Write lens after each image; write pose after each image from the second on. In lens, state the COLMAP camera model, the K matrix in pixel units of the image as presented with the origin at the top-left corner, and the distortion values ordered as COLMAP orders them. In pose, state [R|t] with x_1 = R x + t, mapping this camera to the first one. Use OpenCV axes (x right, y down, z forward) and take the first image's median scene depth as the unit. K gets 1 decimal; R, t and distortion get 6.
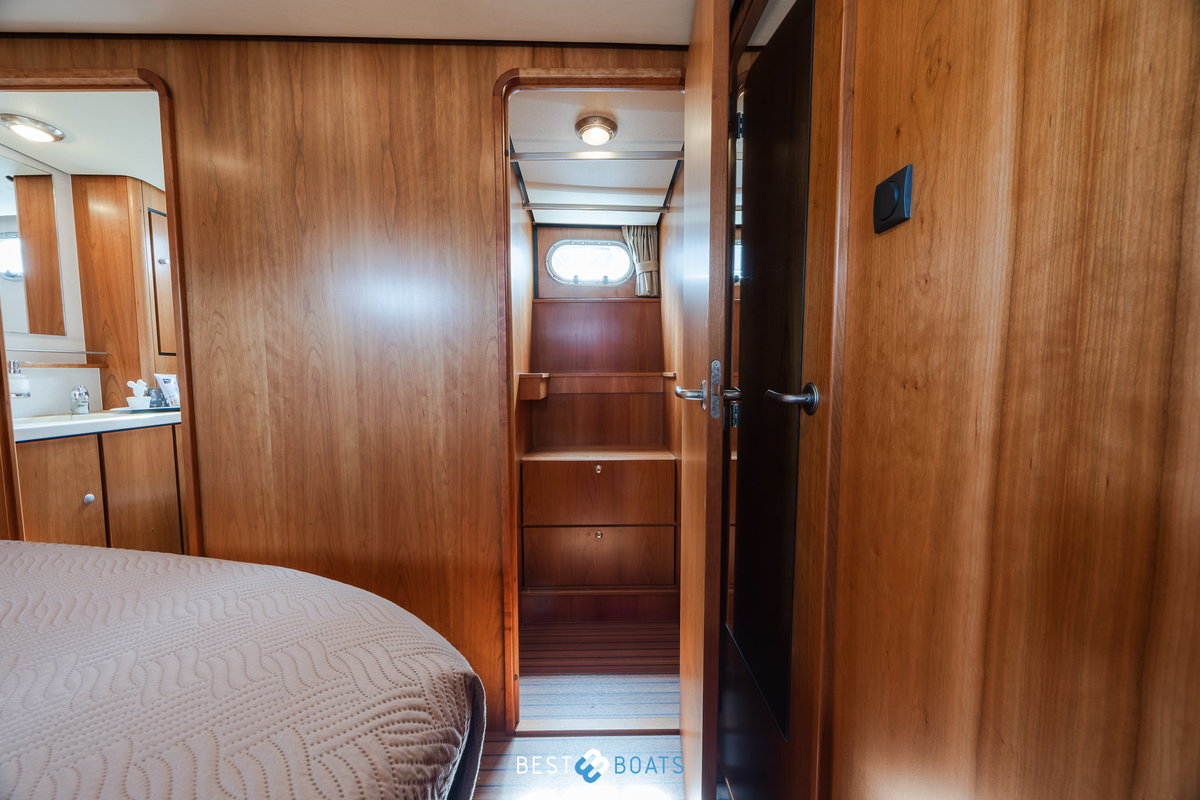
lens RADIAL K [[458.6, 0, 600.6], [0, 458.6, 404.7], [0, 0, 1]] dist [-0.003277, 0.000225]
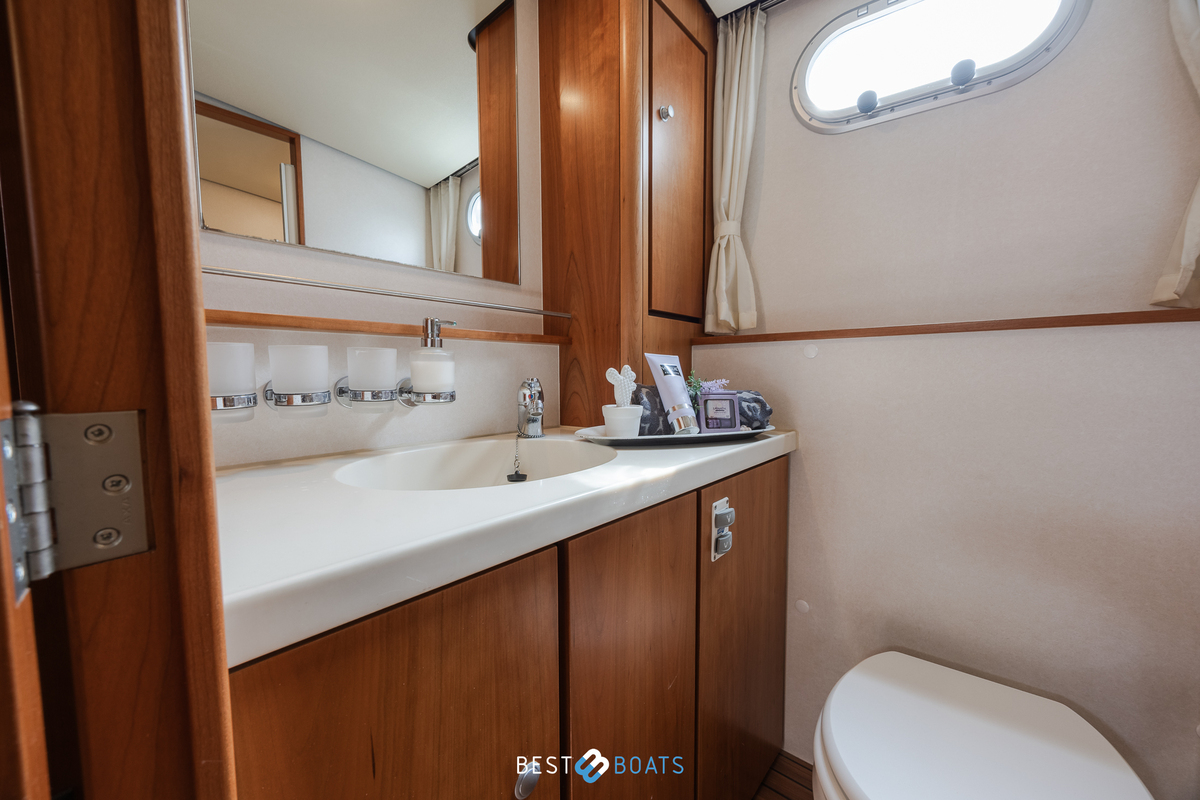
lens RADIAL K [[458.6, 0, 594.8], [0, 458.6, 407.4], [0, 0, 1]] dist [-0.003277, 0.000225]
pose [[0.743489, 0.051982, -0.666725, -1.085966], [-0.046059, 0.998587, 0.026494, -0.037672], [0.667160, 0.011010, 0.744833, 0.969220]]
